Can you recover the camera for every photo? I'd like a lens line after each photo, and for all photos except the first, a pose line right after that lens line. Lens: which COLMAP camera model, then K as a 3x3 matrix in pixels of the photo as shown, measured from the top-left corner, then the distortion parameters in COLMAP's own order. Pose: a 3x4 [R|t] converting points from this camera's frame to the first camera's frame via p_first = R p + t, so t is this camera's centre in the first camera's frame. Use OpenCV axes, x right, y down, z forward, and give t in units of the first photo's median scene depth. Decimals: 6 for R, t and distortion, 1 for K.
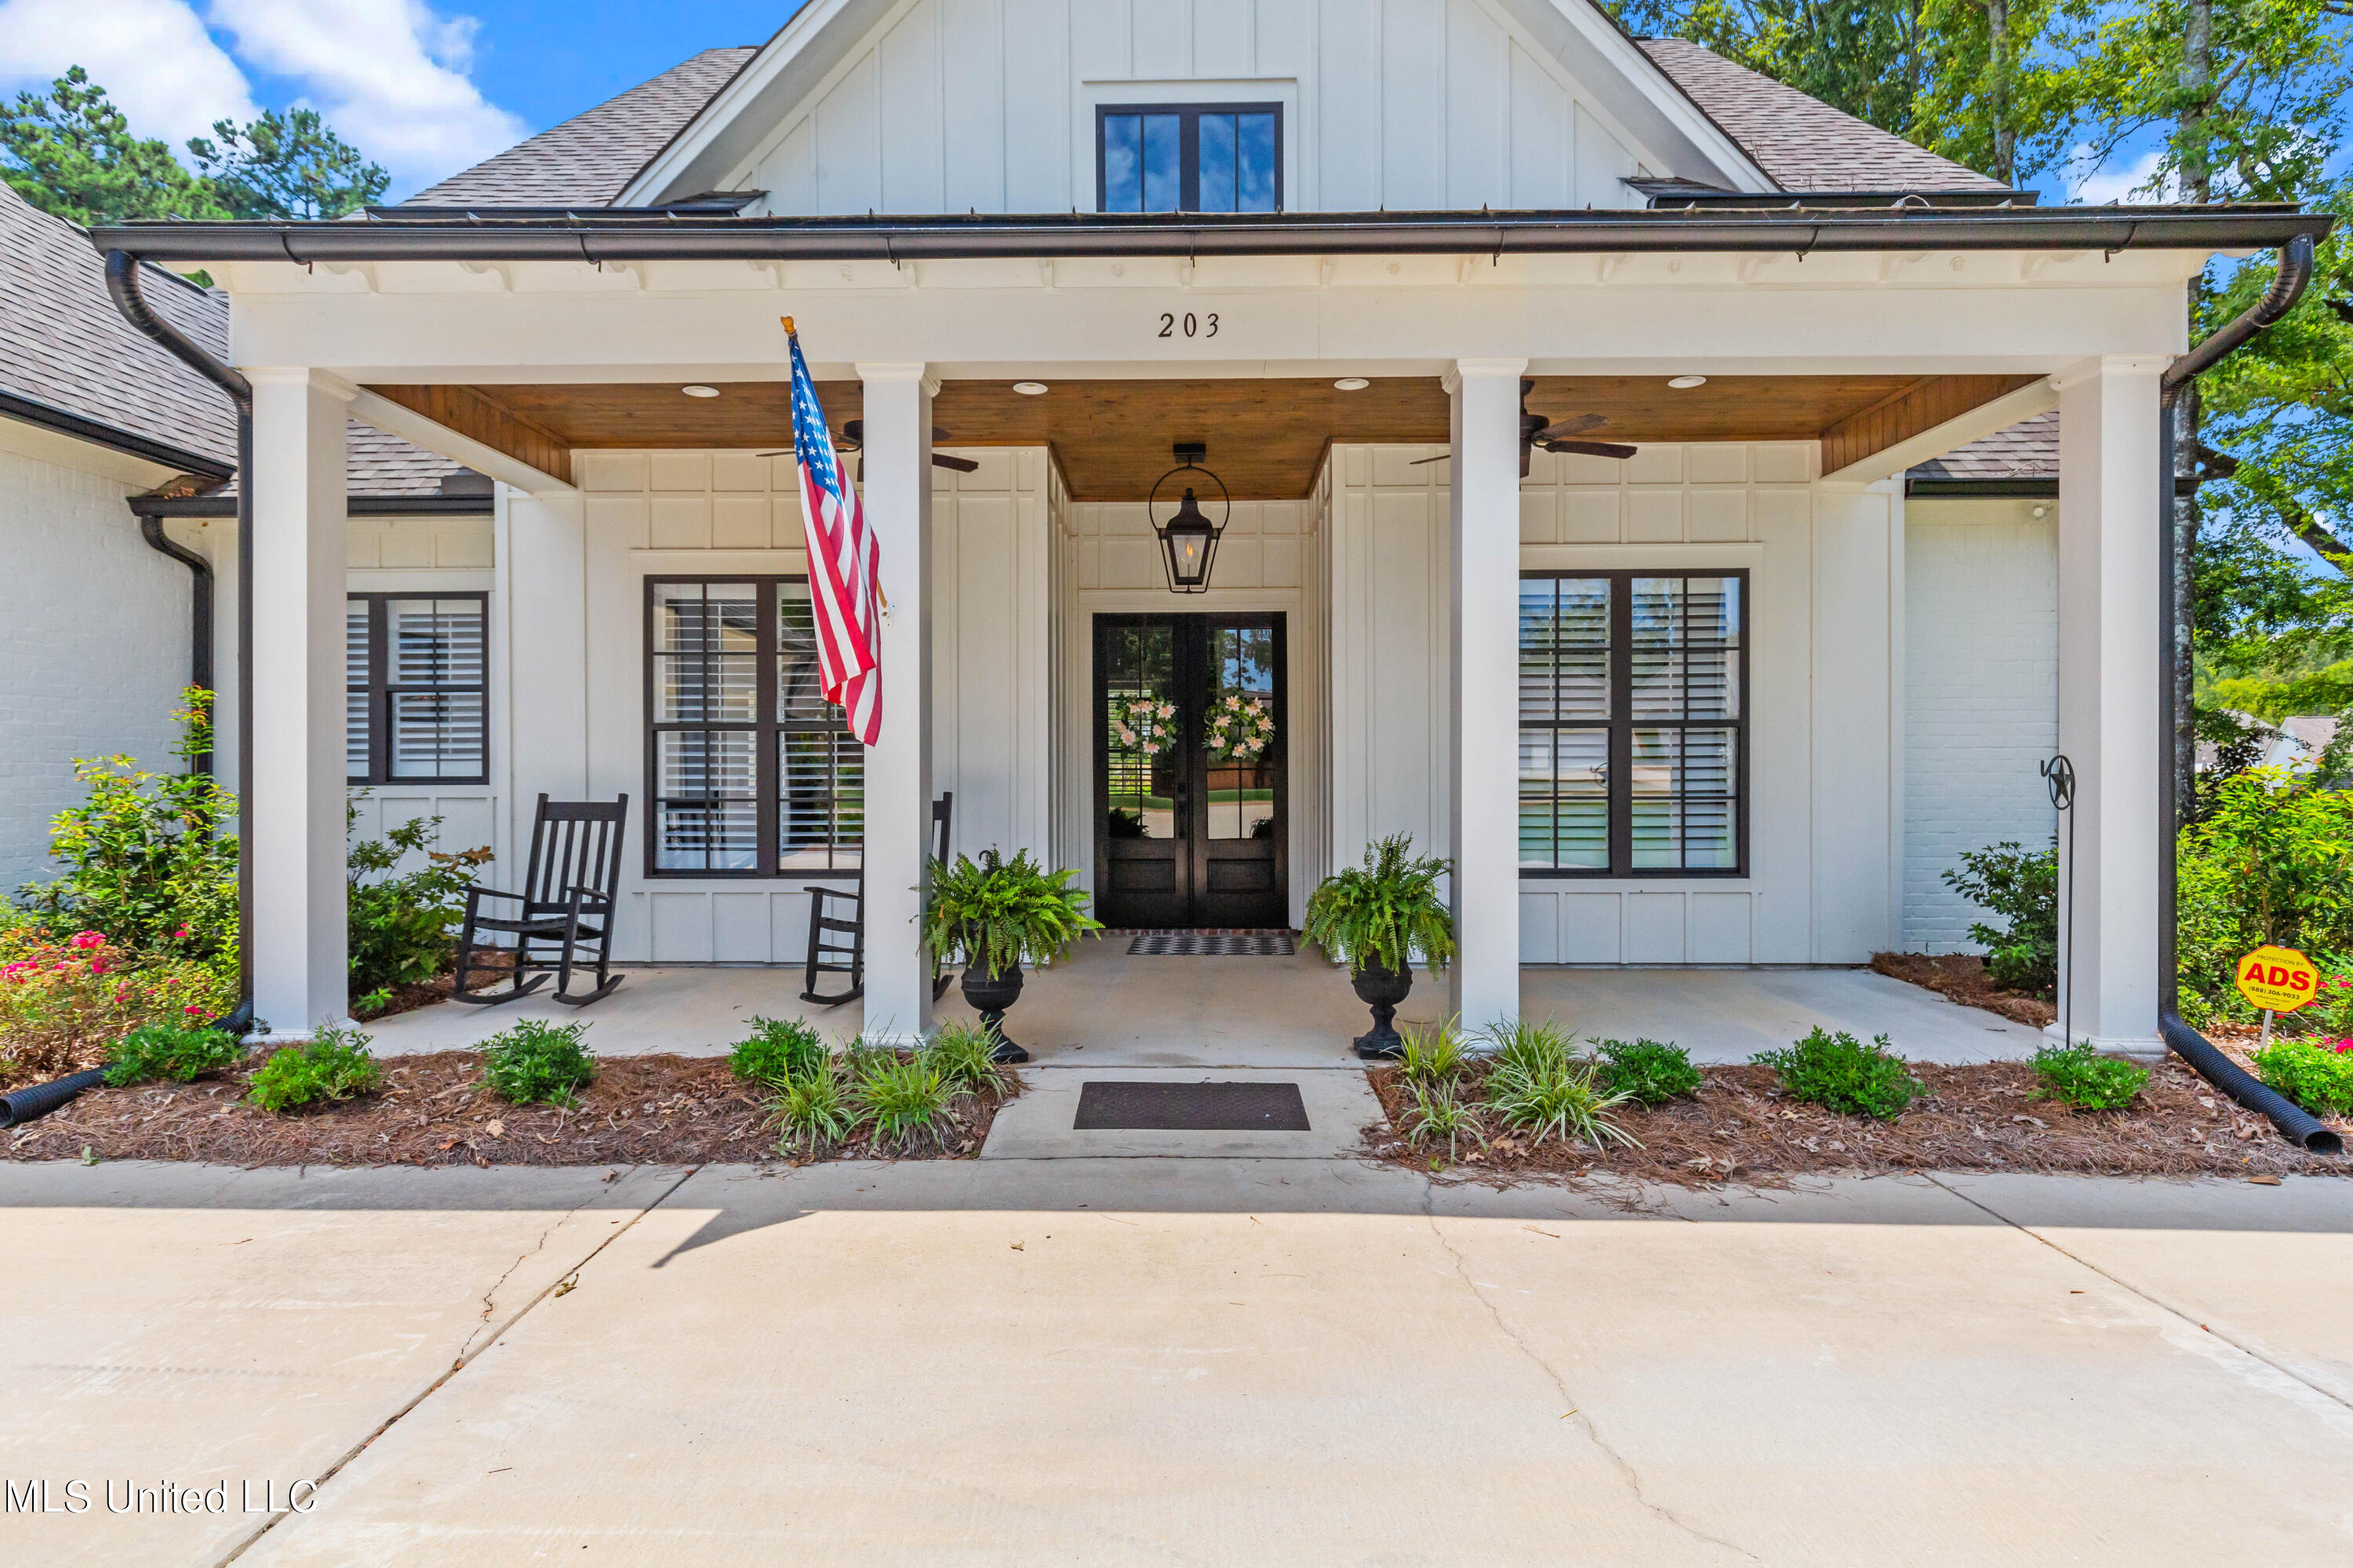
lens RADIAL K [[1193.0, 0, 1164.9], [0, 1193.0, 780.1], [0, 0, 1]] dist [0.005222, 0.001174]
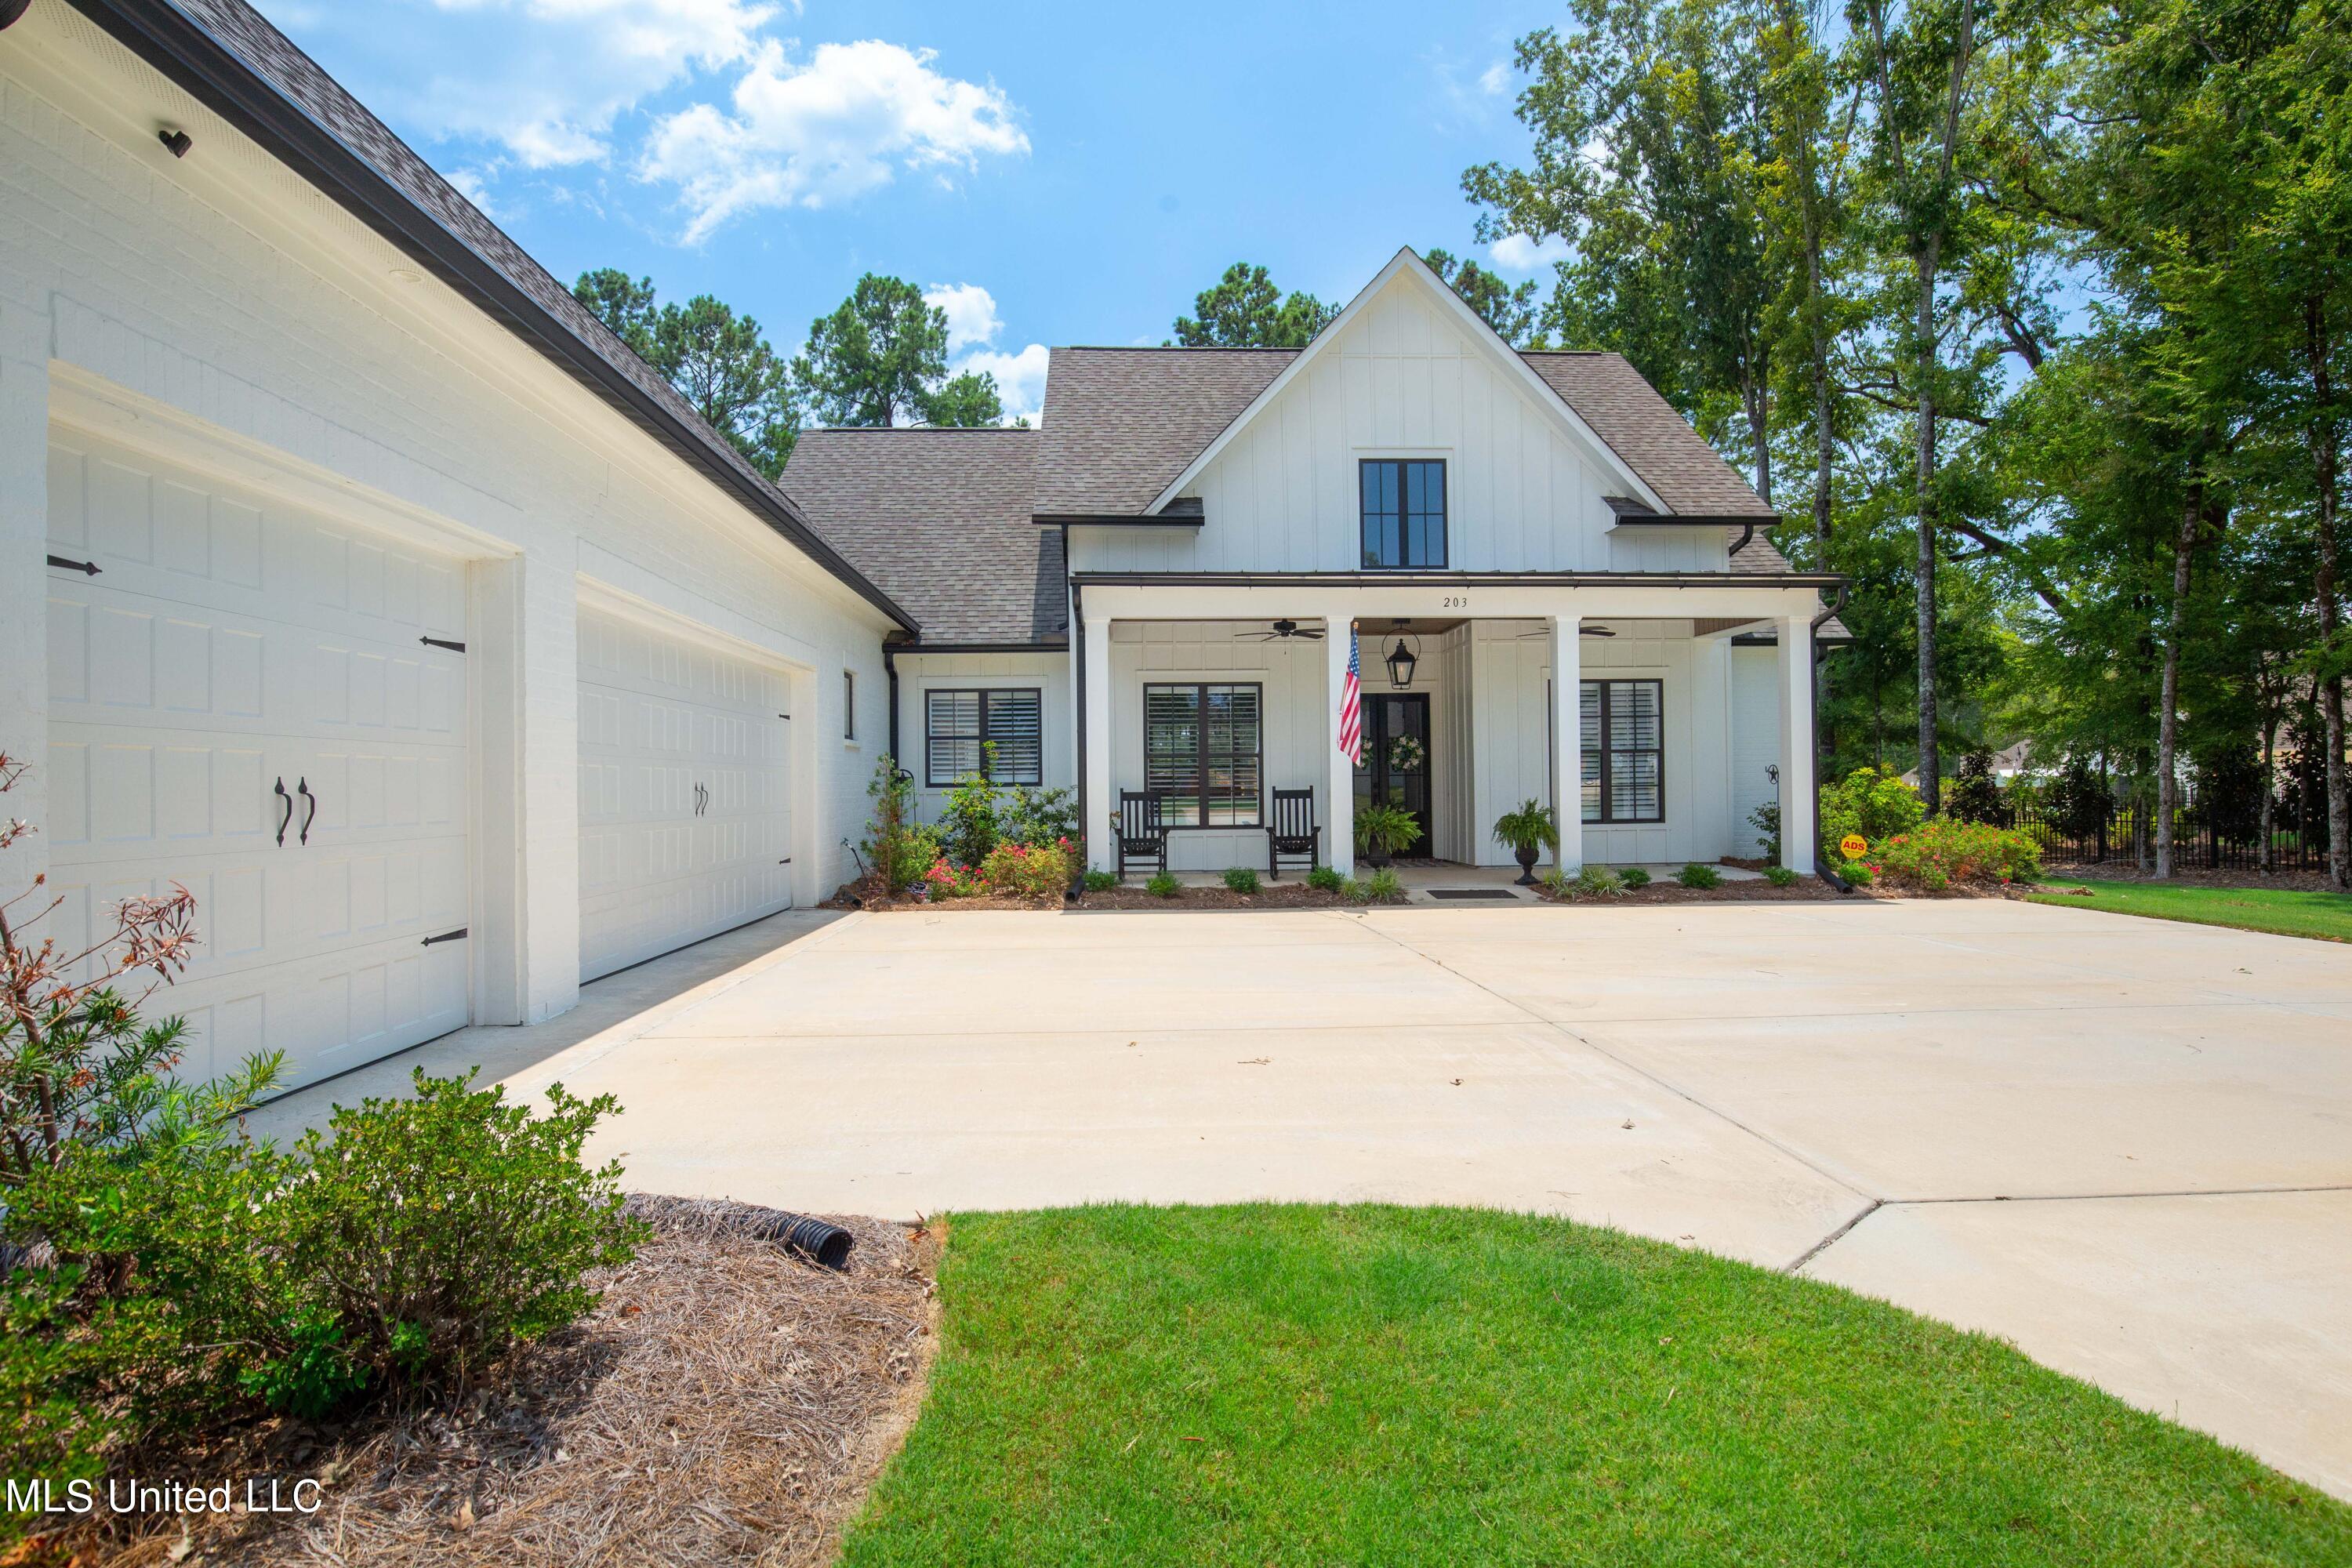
lens RADIAL K [[1192.4, 0, 1173.9], [0, 1192.4, 786.3], [0, 0, 1]] dist [0.005222, 0.001174]
pose [[0.997247, -0.008830, 0.073629, -0.544138], [0.009408, 0.999928, -0.007507, 0.023689], [-0.073558, 0.008179, 0.997257, -1.067627]]
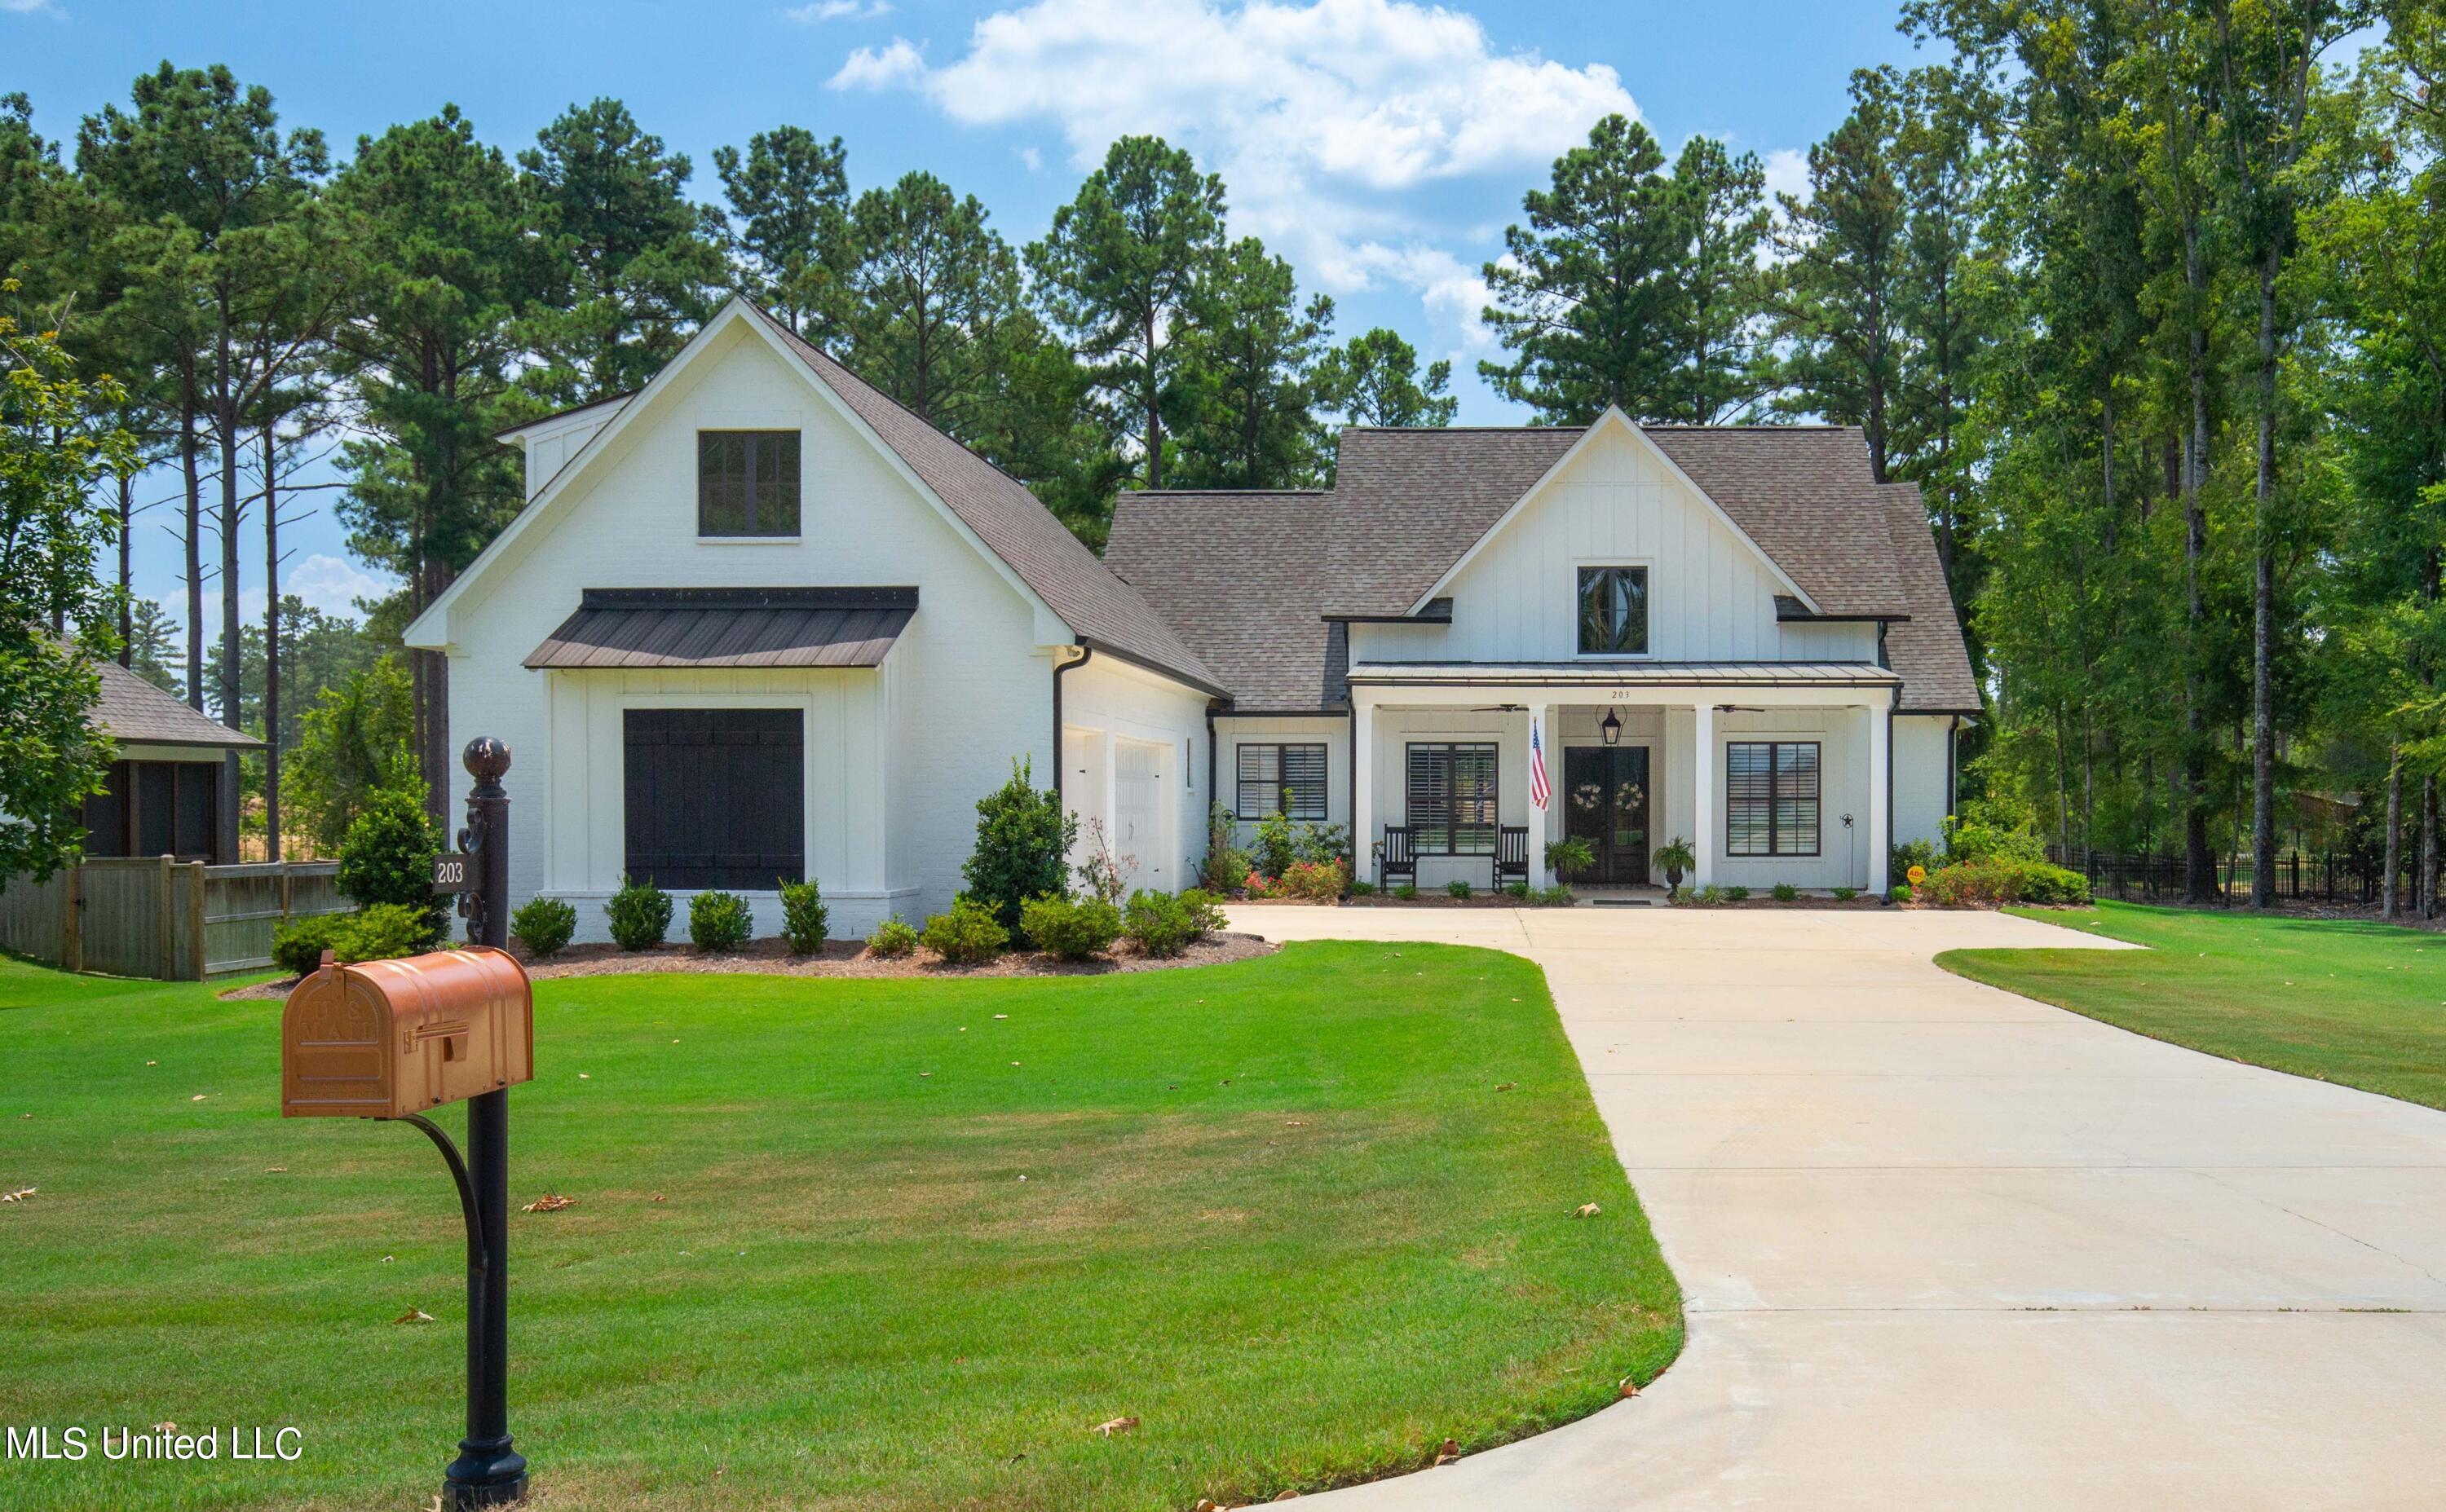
lens RADIAL K [[2169.5, 0, 1407.1], [0, 2169.5, 829.4], [0, 0, 1]] dist [0.017433, 0.010744]
pose [[0.999910, 0.003555, -0.012915, -0.375435], [-0.003480, 0.999977, 0.005842, -0.004587], [0.012936, -0.005796, 0.999900, -3.873554]]
